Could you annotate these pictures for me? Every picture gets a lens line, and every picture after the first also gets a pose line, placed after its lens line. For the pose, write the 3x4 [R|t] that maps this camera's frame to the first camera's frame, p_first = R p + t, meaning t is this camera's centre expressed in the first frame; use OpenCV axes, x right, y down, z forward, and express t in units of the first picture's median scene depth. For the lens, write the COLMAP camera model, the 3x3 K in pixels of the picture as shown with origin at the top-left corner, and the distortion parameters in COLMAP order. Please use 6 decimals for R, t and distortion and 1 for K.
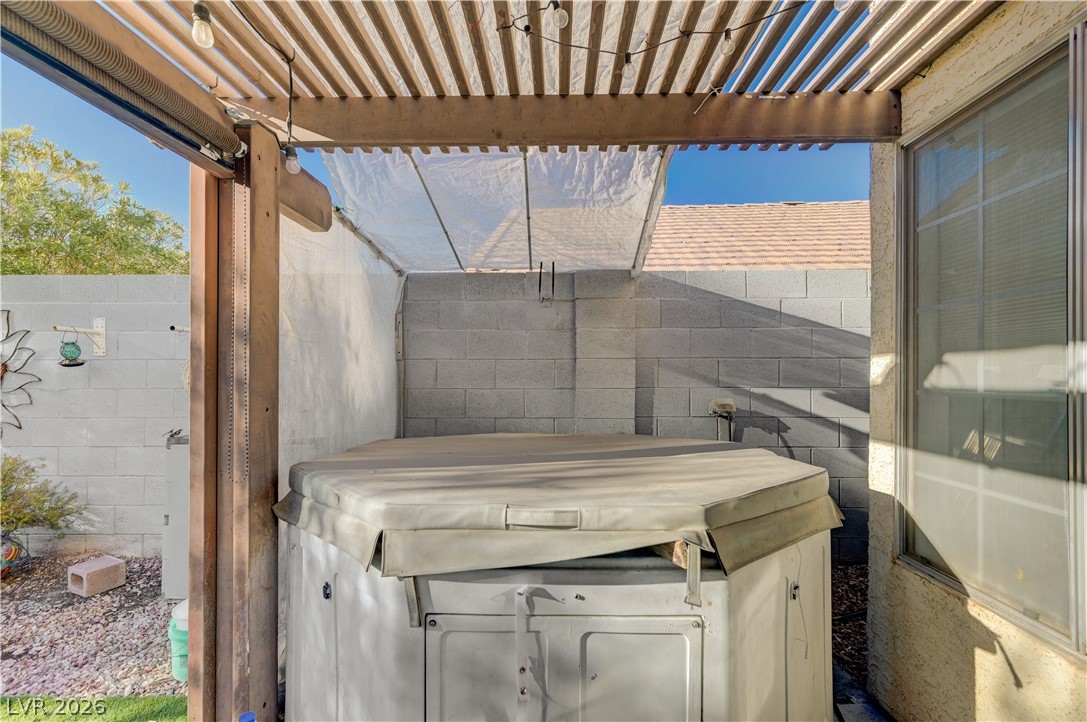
lens RADIAL K [[486.4, 0, 541.8], [0, 486.4, 372.8], [0, 0, 1]] dist [0.001402, -0.000492]
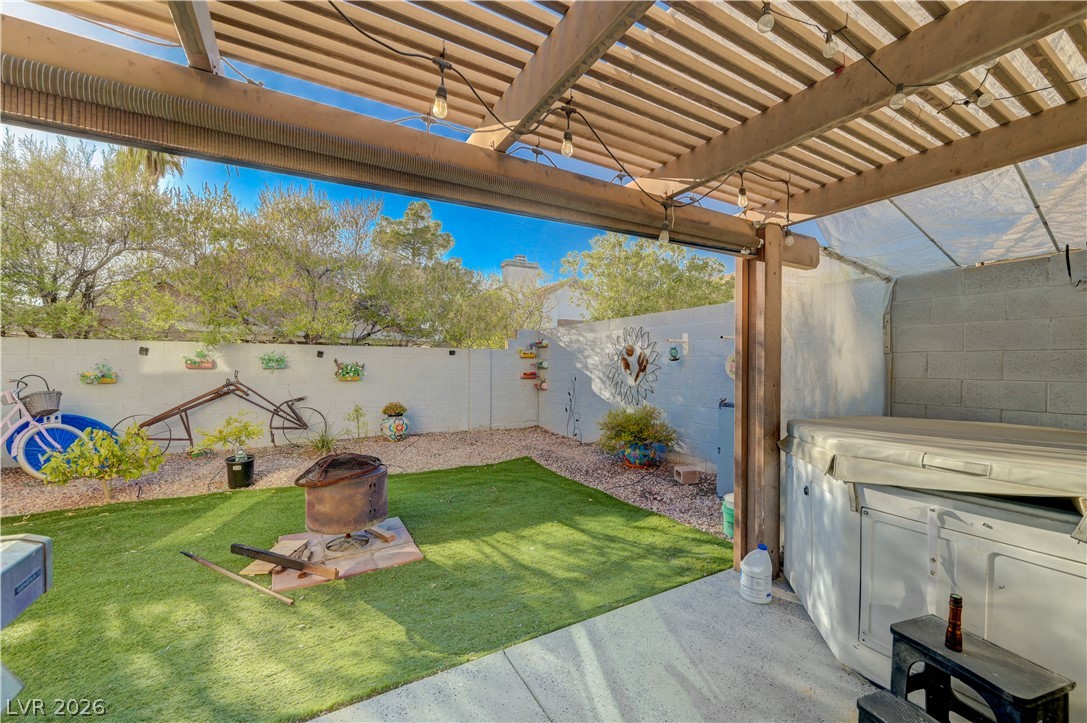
lens RADIAL K [[431.8, 0, 549.2], [0, 431.8, 367.4], [0, 0, 1]] dist [-0.003220, 0.000751]
pose [[0.530679, 0.006256, -0.847550, 0.306592], [0.001539, 0.999964, 0.008344, -0.004101], [0.847571, -0.005732, 0.530650, -0.485323]]
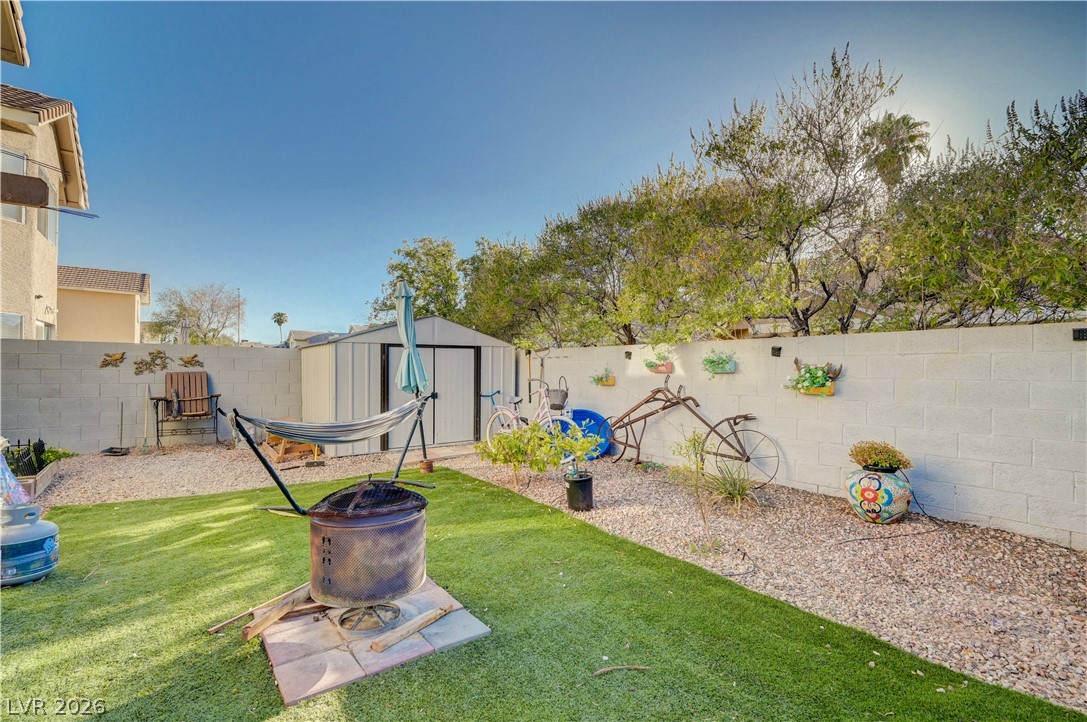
lens RADIAL K [[486.4, 0, 548.4], [0, 486.4, 368.6], [0, 0, 1]] dist [0.001402, -0.000492]
pose [[-0.786771, -0.009685, -0.617170, -1.190519], [-0.003883, 0.999935, -0.010741, 0.038661], [0.617233, -0.006054, -0.786757, 1.175027]]
